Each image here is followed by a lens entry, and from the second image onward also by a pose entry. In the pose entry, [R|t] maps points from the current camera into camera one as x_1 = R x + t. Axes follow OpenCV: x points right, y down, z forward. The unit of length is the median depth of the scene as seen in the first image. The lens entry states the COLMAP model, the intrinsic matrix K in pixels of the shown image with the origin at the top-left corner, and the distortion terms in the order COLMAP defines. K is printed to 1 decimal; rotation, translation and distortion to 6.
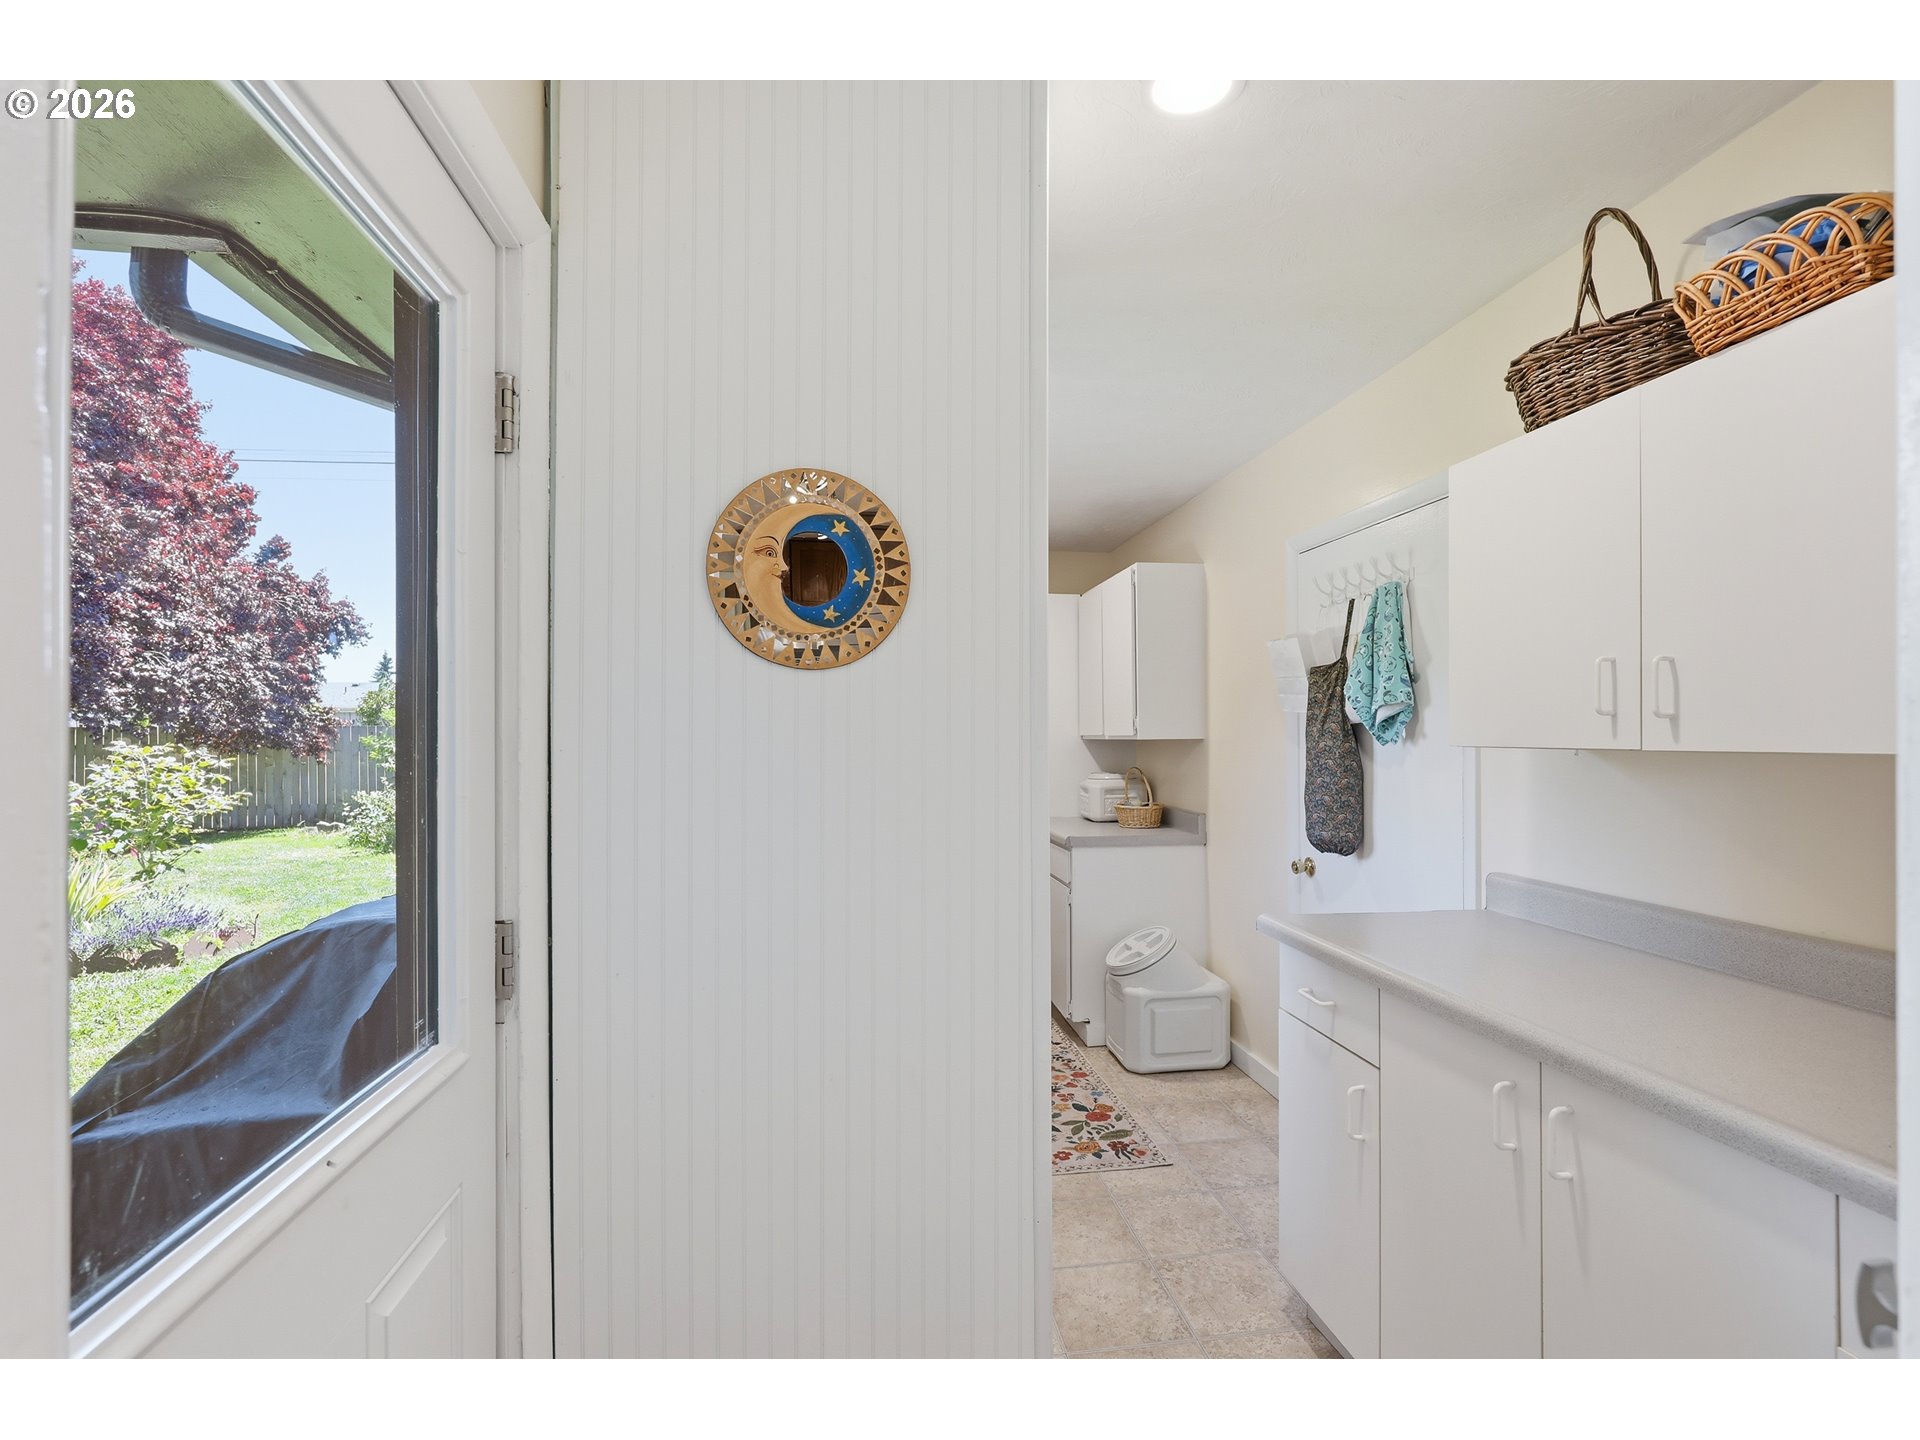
lens RADIAL K [[822.0, 0, 951.6], [0, 822.0, 731.7], [0, 0, 1]] dist [-0.001195, -0.000086]
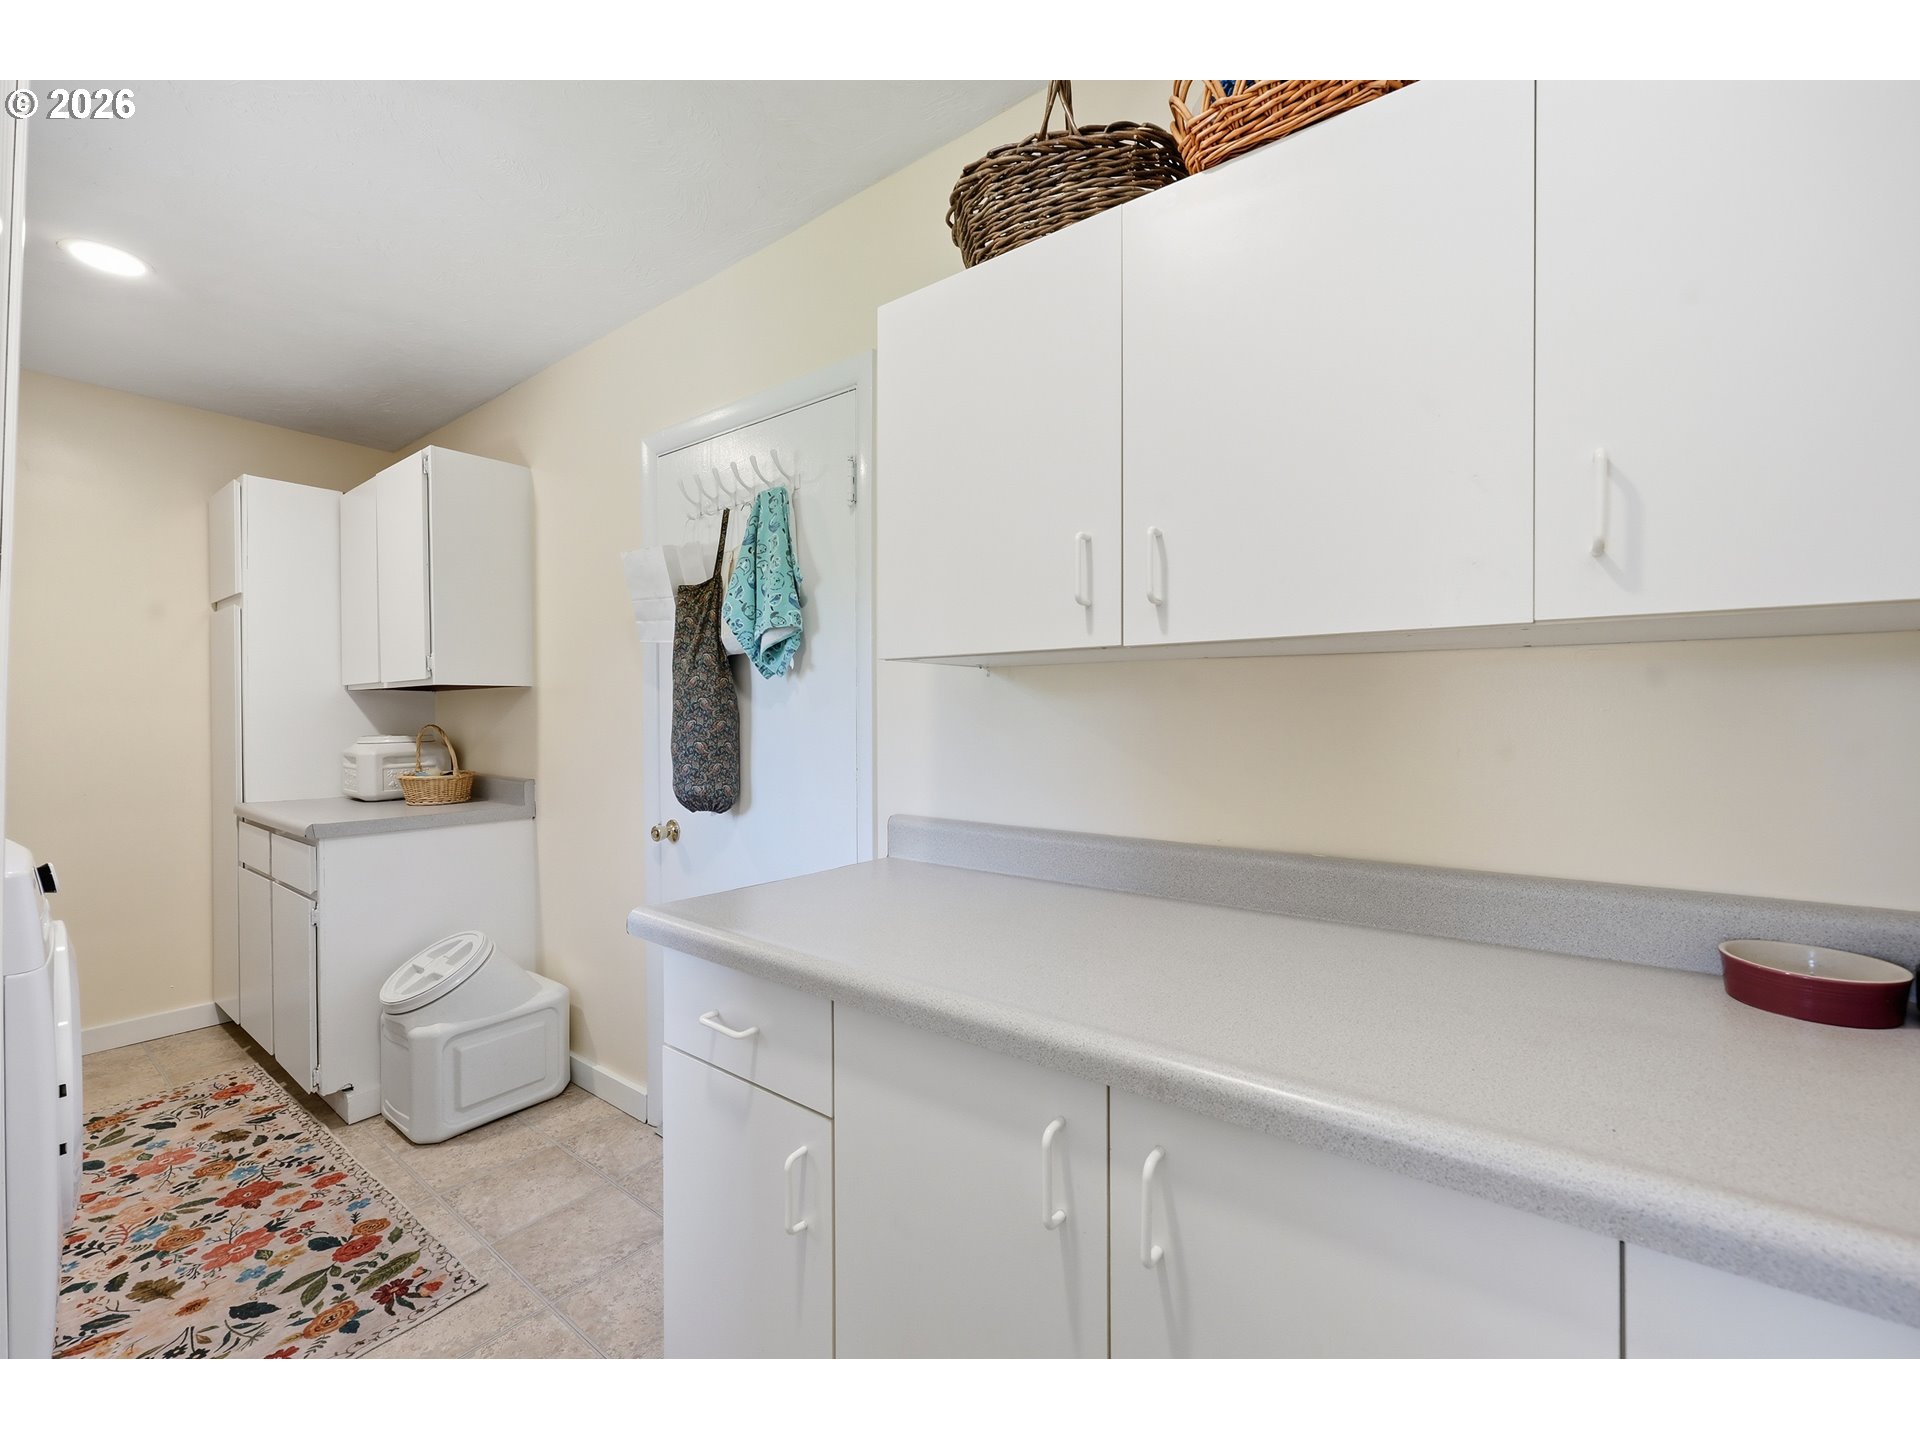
lens RADIAL K [[759.8, 0, 961.2], [0, 759.8, 728.5], [0, 0, 1]] dist [-0.001380, 0.000344]
pose [[0.684542, -0.009704, 0.728909, 0.083090], [-0.010383, 0.999680, 0.023061, 0.044136], [-0.728899, -0.023354, 0.684223, 0.290605]]
